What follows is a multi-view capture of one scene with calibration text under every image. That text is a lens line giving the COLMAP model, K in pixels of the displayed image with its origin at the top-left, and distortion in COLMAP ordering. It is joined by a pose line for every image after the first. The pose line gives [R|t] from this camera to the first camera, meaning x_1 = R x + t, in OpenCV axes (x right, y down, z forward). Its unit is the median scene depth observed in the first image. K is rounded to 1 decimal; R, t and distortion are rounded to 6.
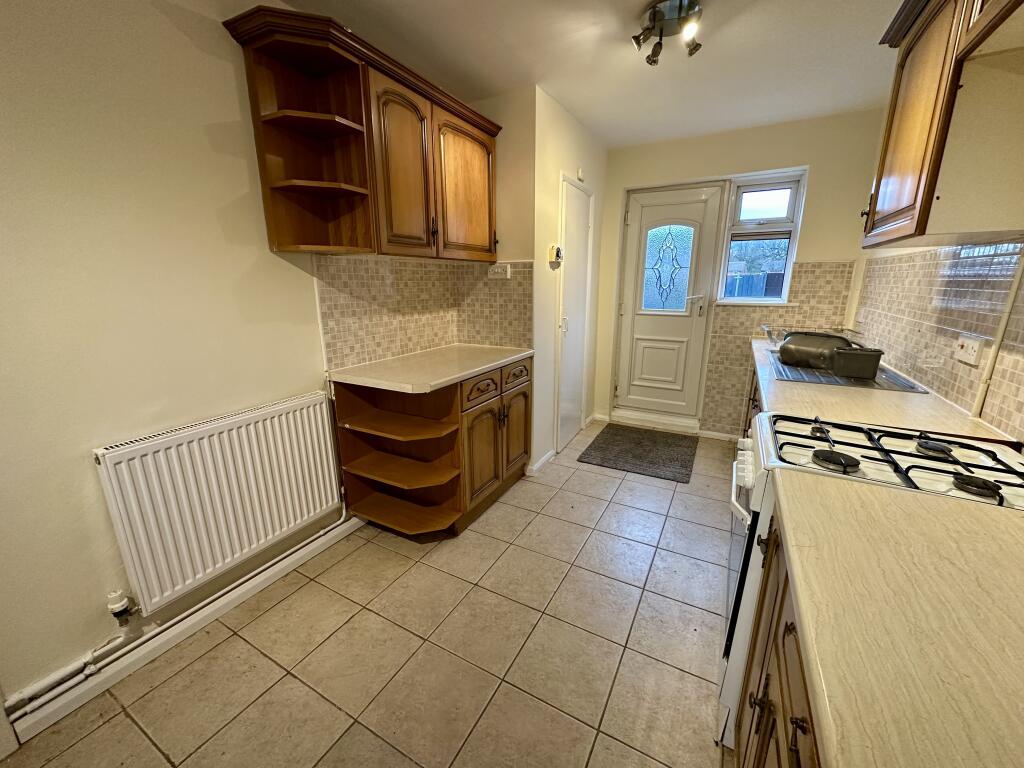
lens RADIAL K [[408.2, 0, 511.4], [0, 408.2, 385.3], [0, 0, 1]] dist [-0.001397, 0.000476]
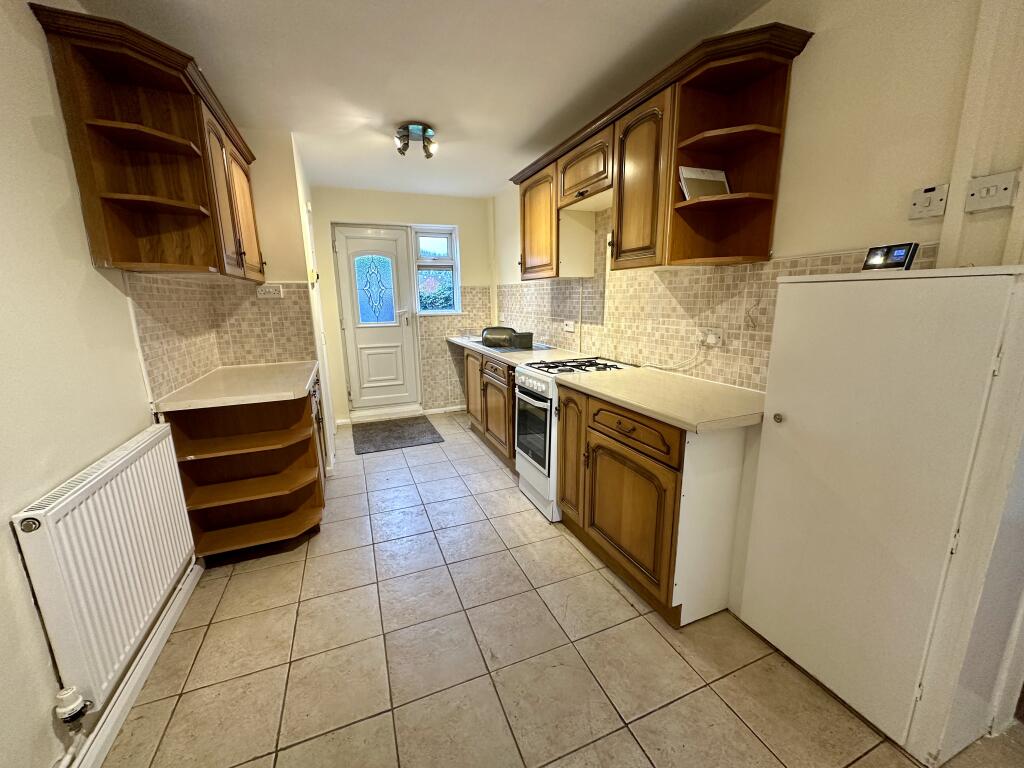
lens RADIAL K [[408.2, 0, 512.4], [0, 408.2, 386.1], [0, 0, 1]] dist [-0.001397, 0.000476]
pose [[0.631867, -0.171018, 0.755974, -0.444345], [0.204767, 0.977533, 0.049988, 0.032365], [-0.747539, 0.123213, 0.652690, -0.113277]]
